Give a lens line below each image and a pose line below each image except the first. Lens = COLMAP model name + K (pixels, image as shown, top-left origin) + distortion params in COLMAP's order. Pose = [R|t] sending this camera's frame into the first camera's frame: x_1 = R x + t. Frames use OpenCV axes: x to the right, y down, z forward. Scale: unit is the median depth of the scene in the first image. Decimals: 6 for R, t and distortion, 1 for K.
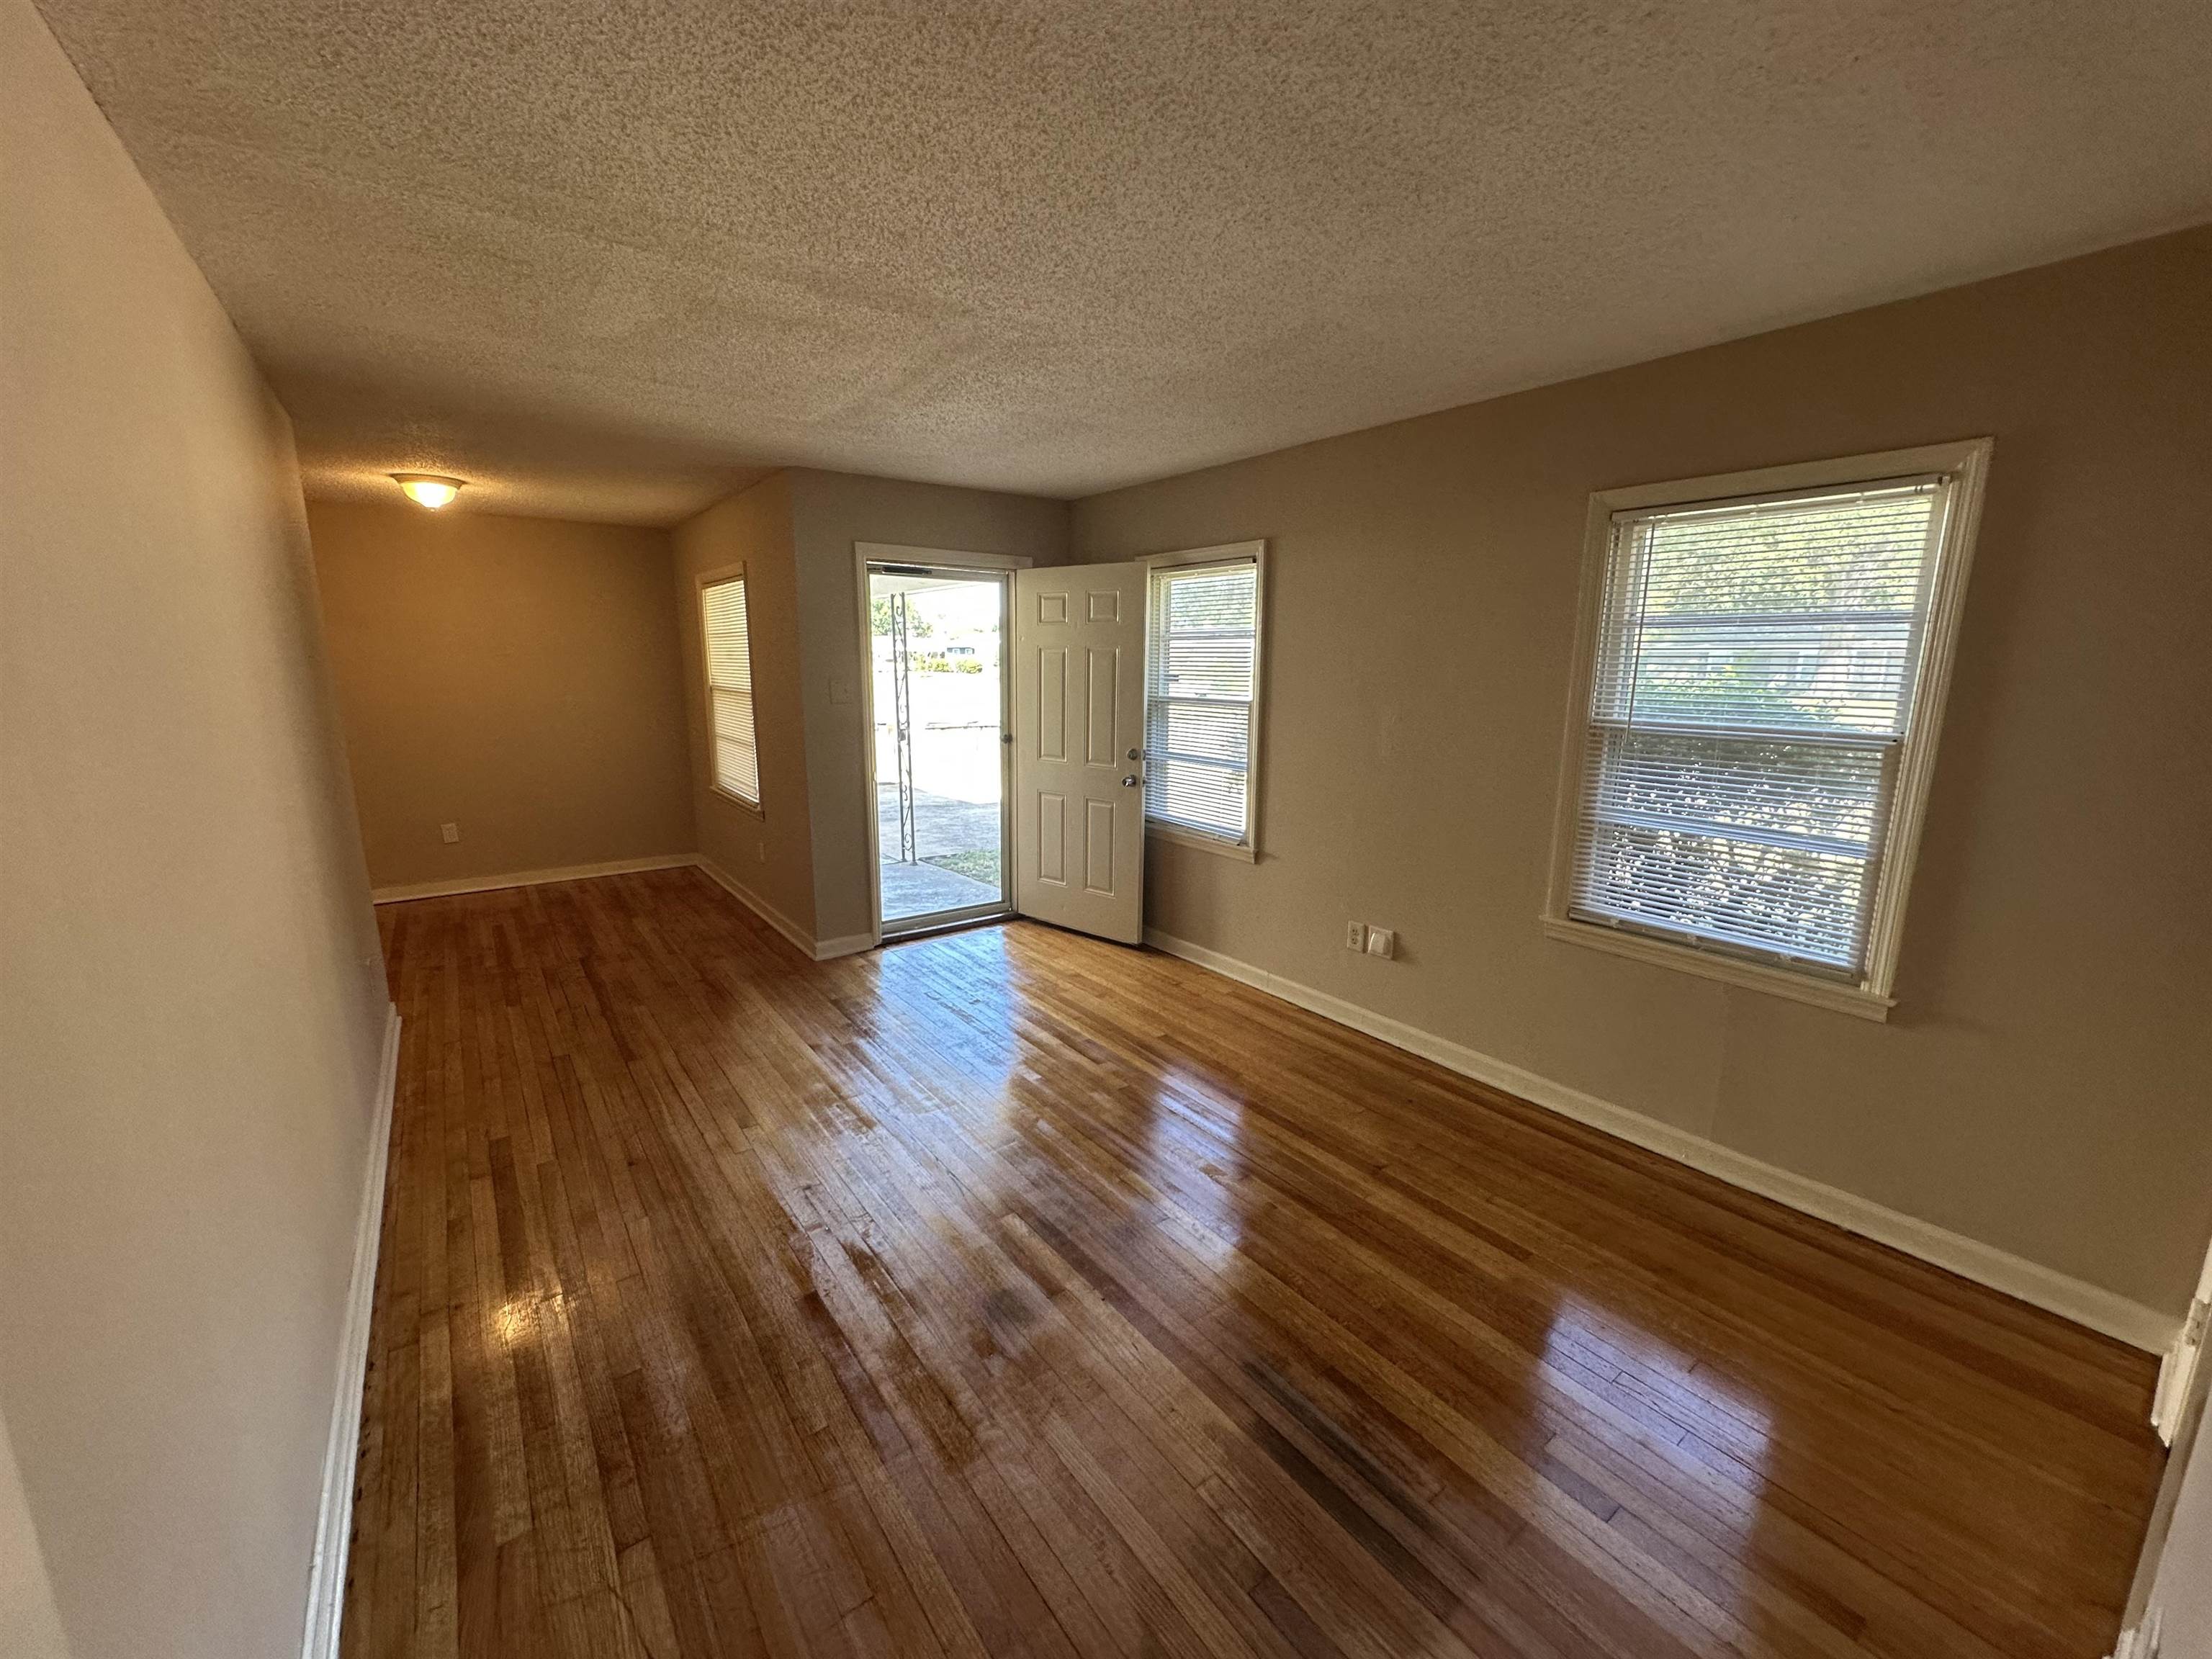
lens RADIAL K [[884.0, 0, 1104.9], [0, 884.0, 829.9], [0, 0, 1]] dist [-0.002128, 0.000735]
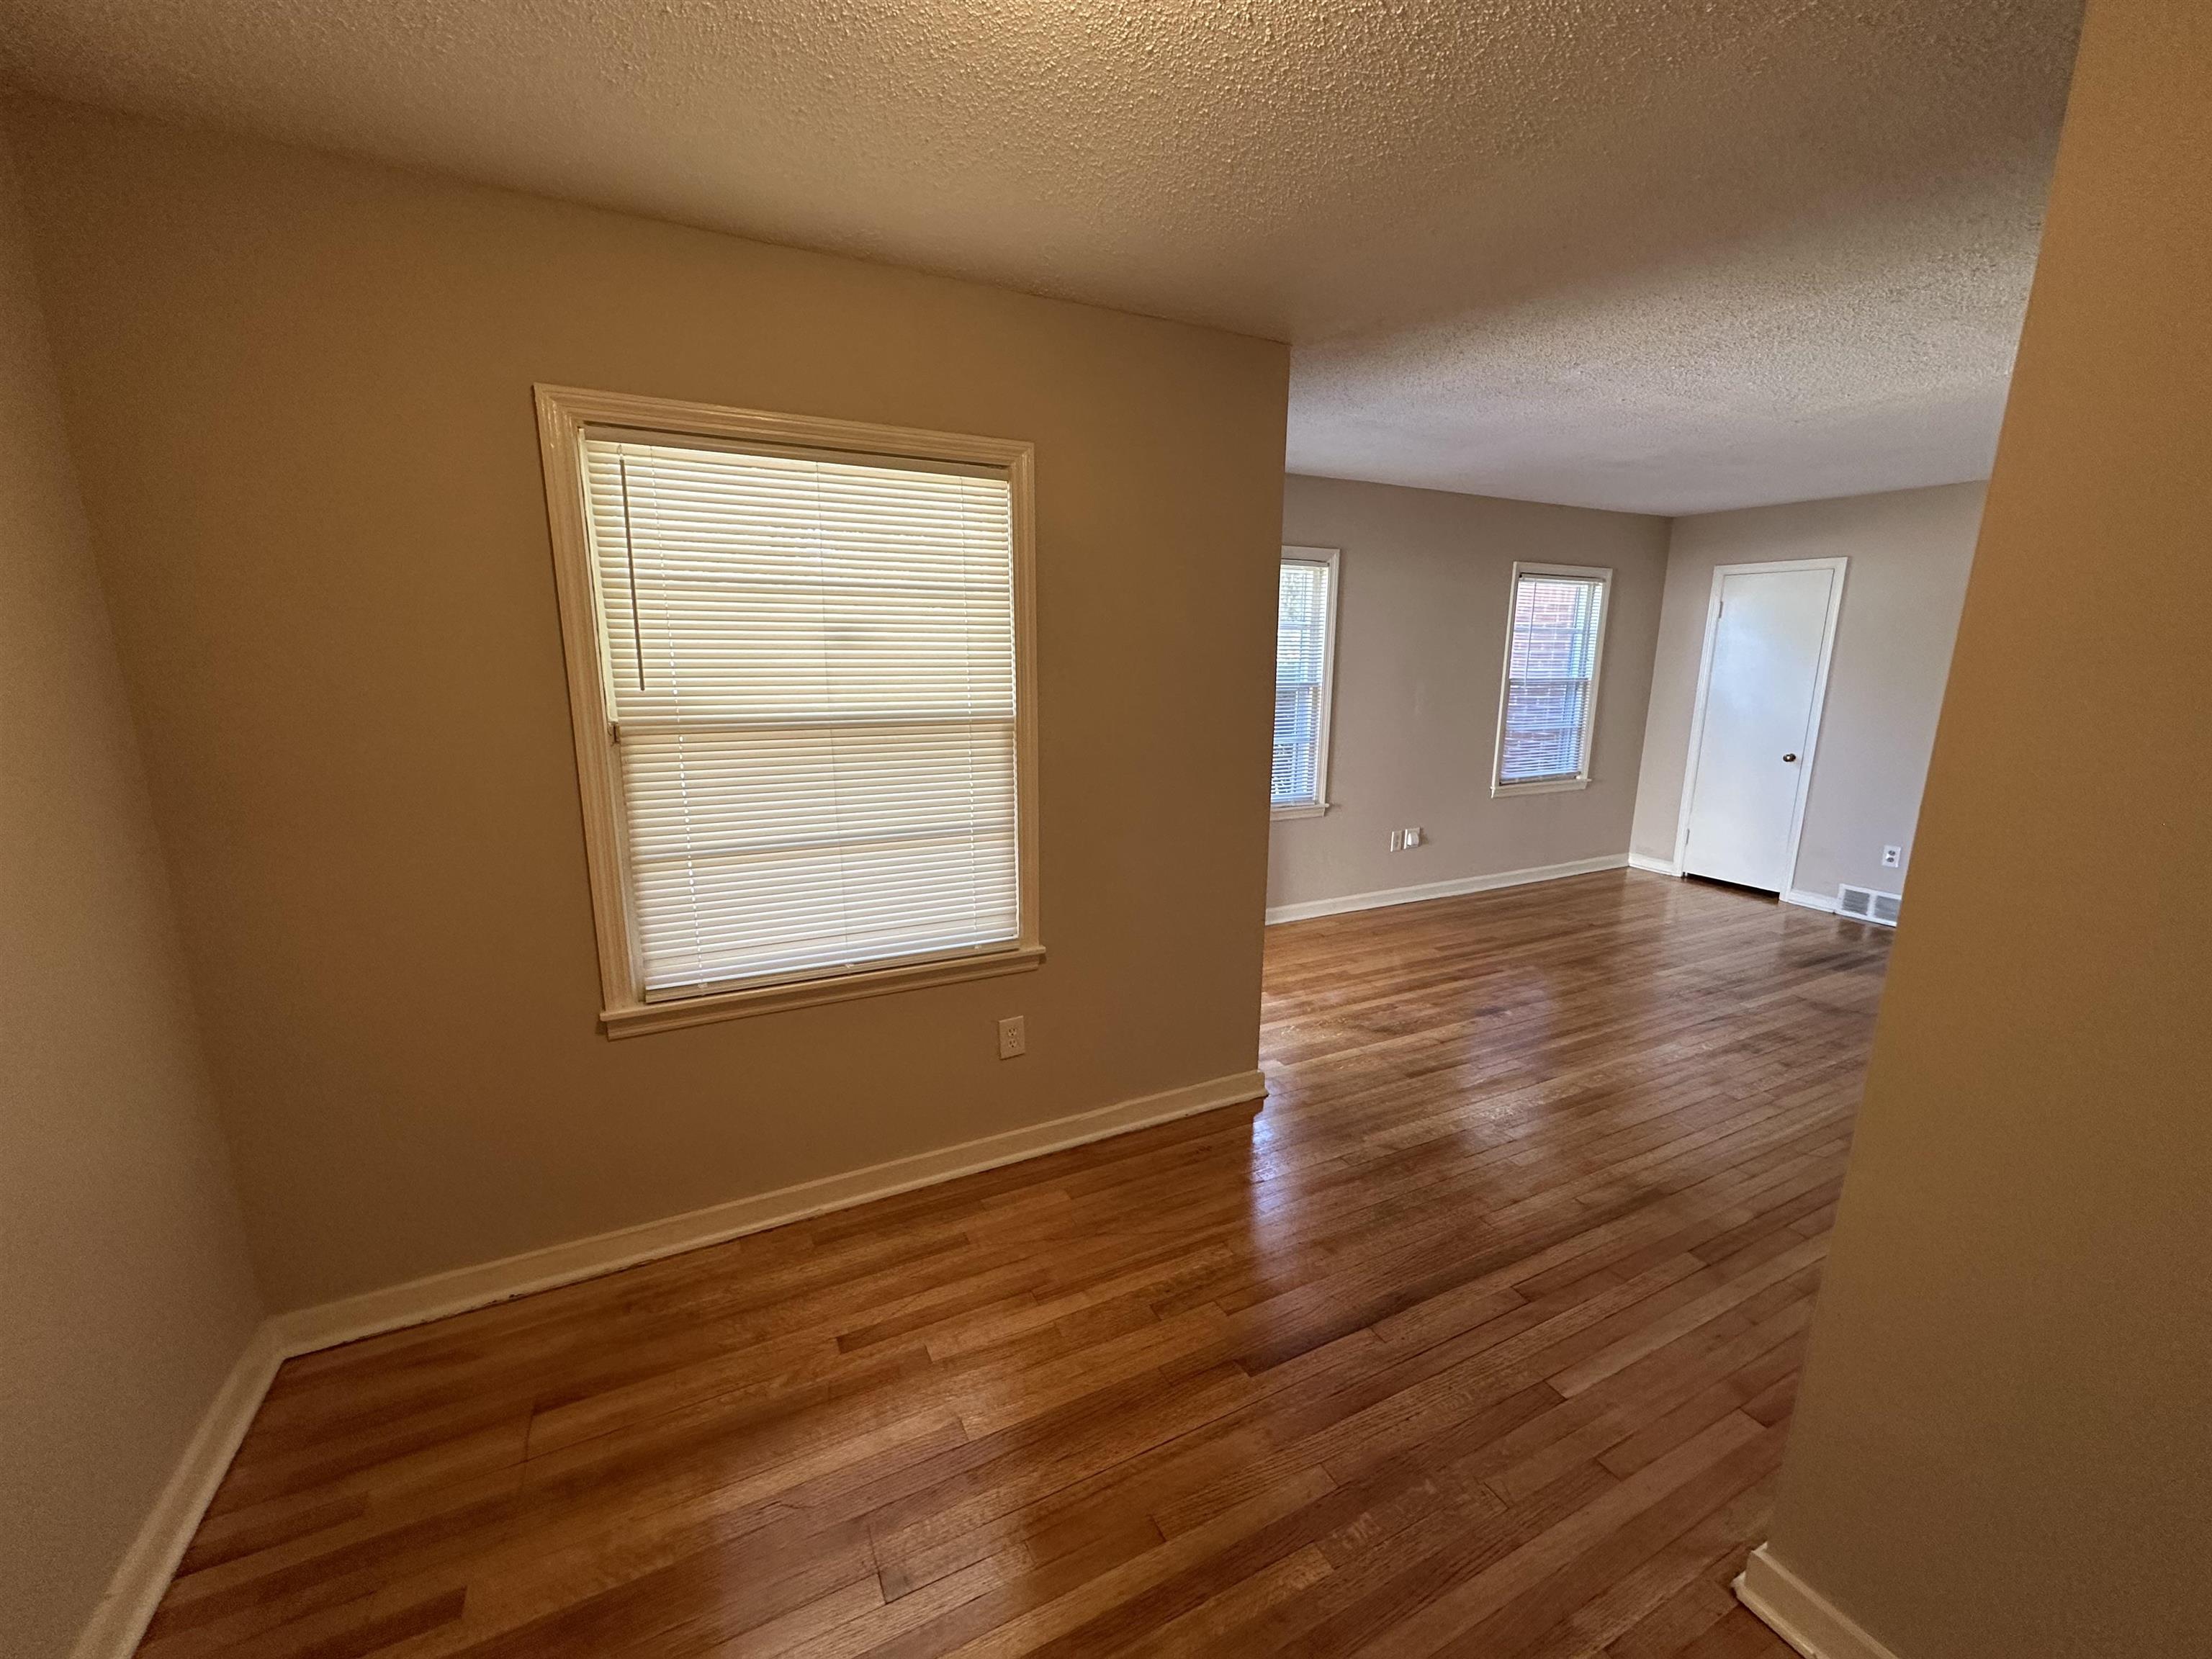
lens RADIAL K [[880.7, 0, 1107.7], [0, 880.7, 841.5], [0, 0, 1]] dist [0.002064, 0.000329]
pose [[0.167010, -0.216010, 0.962002, -1.284715], [0.183718, 0.965435, 0.184887, -0.252858], [-0.968687, 0.145859, 0.200923, 1.275001]]
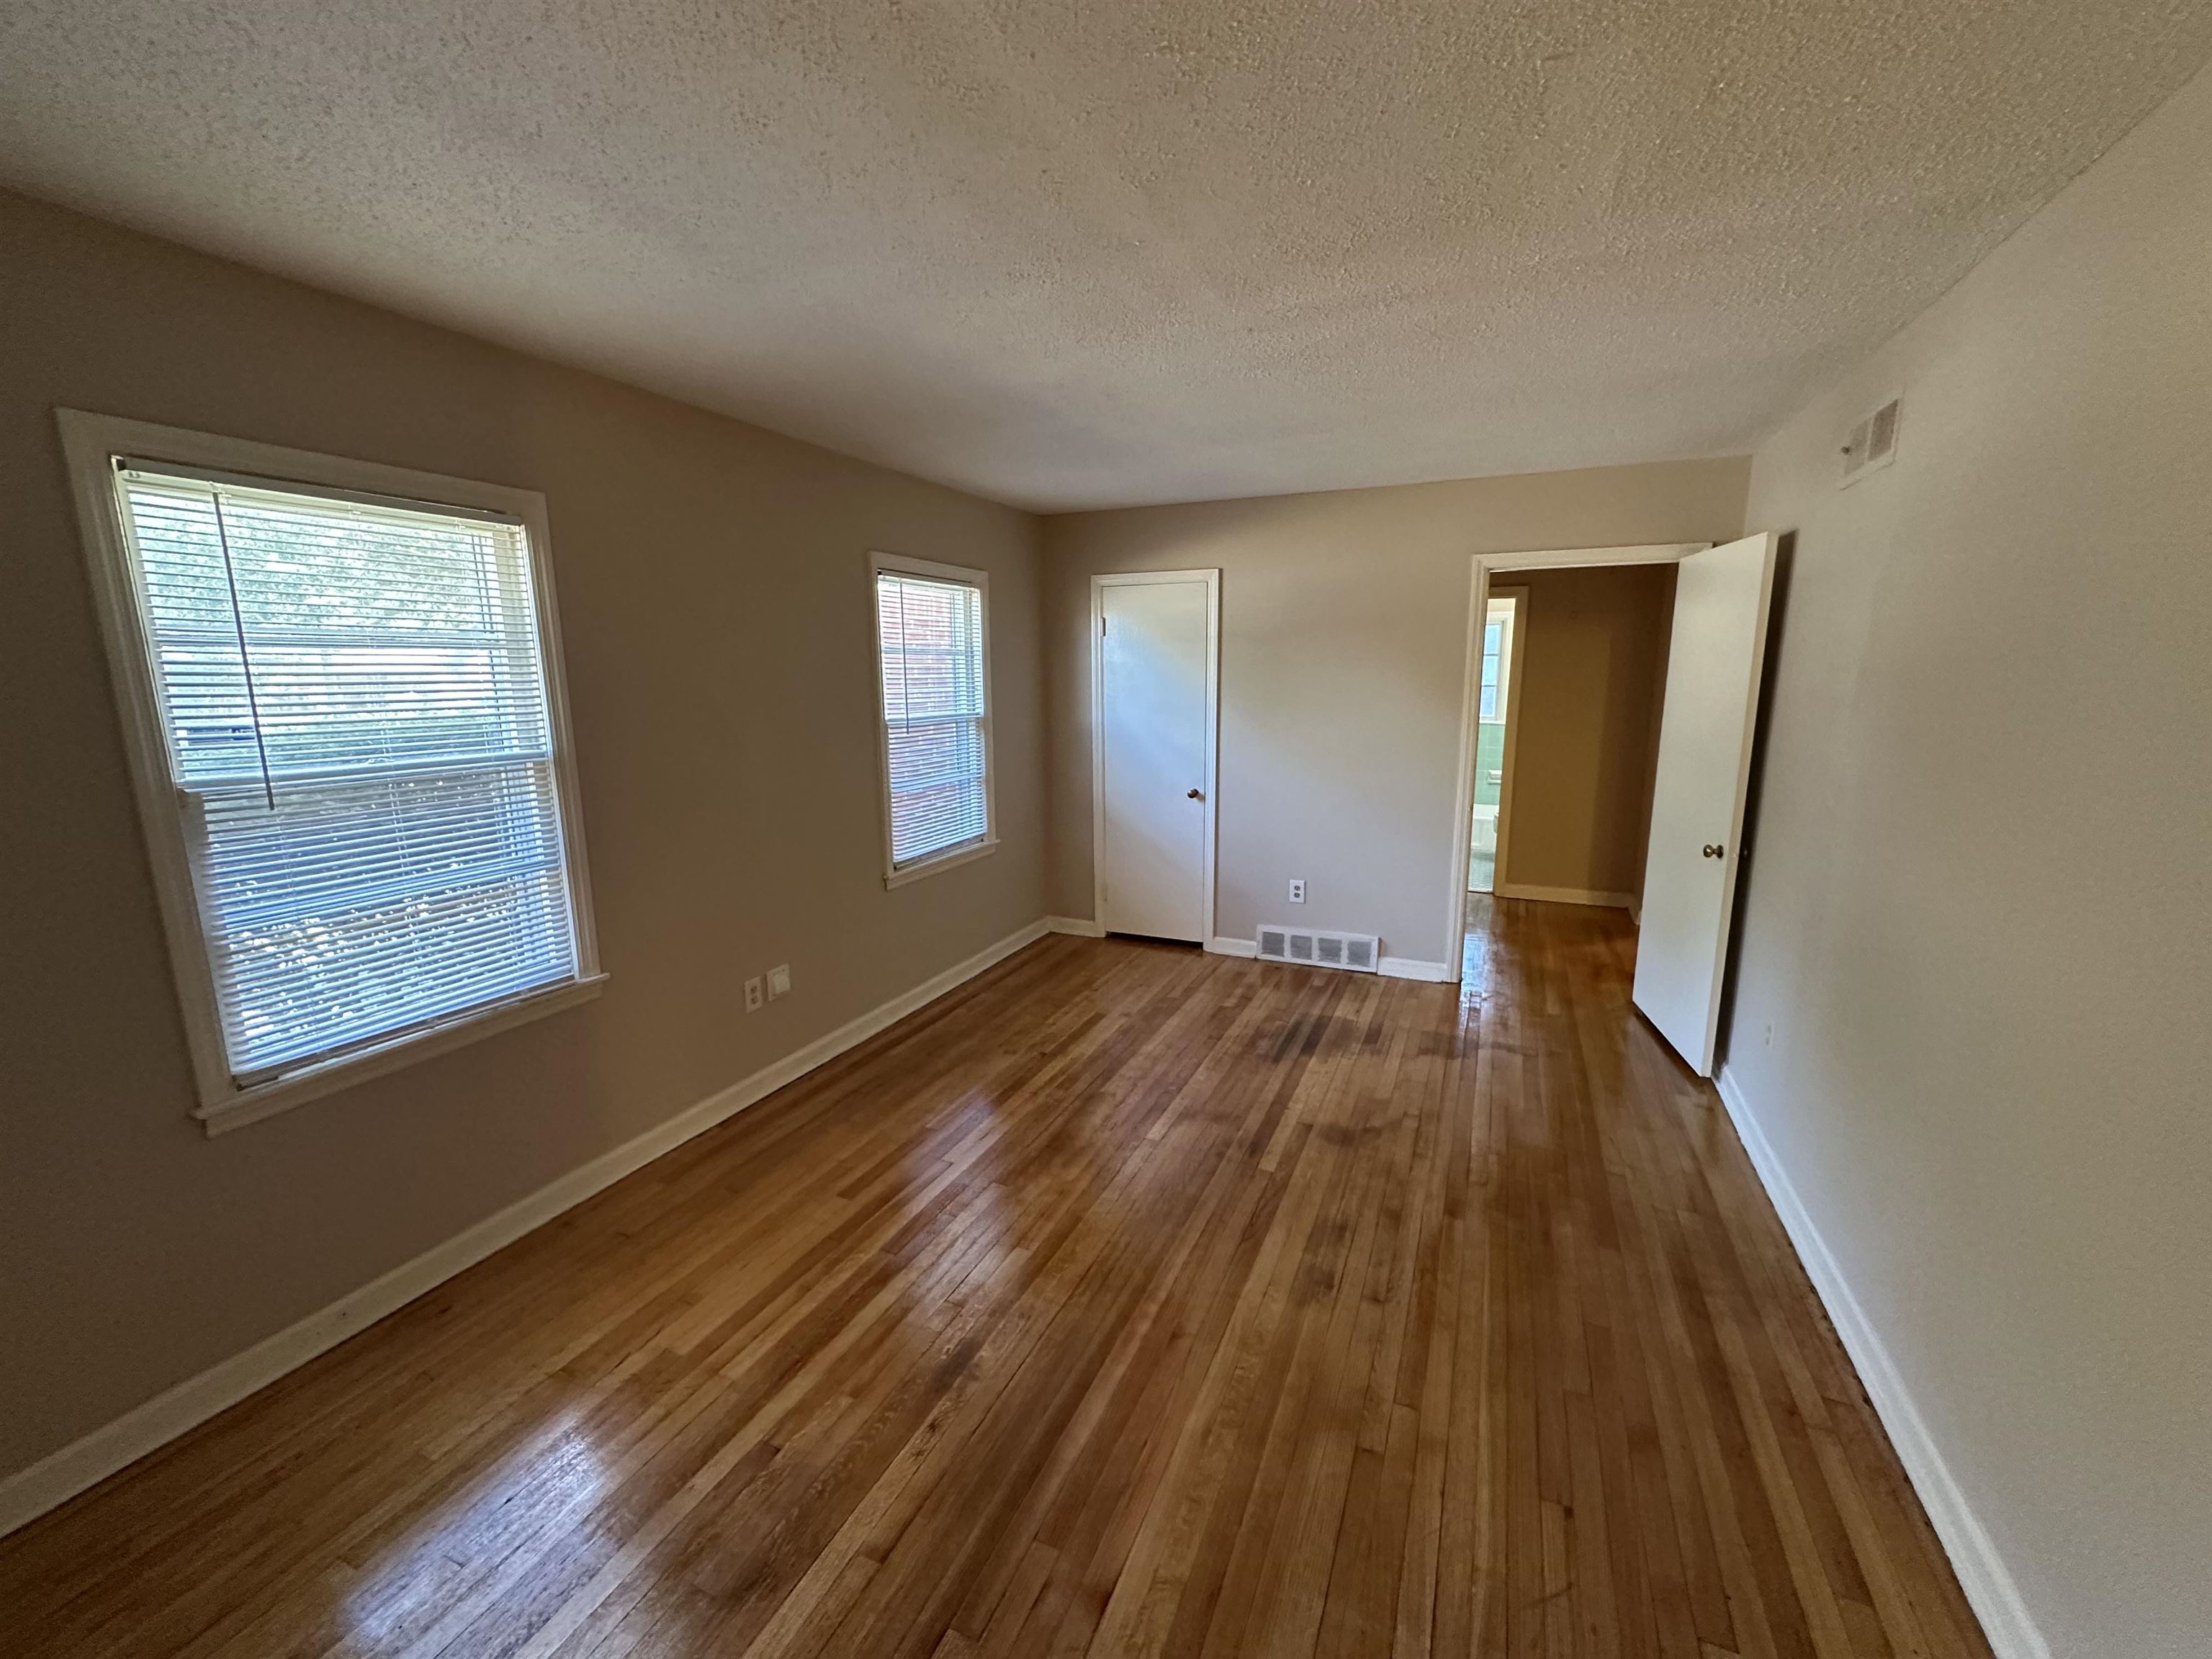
lens RADIAL K [[884.0, 0, 1104.9], [0, 884.0, 829.9], [0, 0, 1]] dist [-0.002128, 0.000735]
pose [[-0.487707, -0.156748, 0.858820, -0.667461], [0.173413, 0.946751, 0.271275, -0.230633], [-0.855611, 0.281233, -0.434555, 1.130784]]
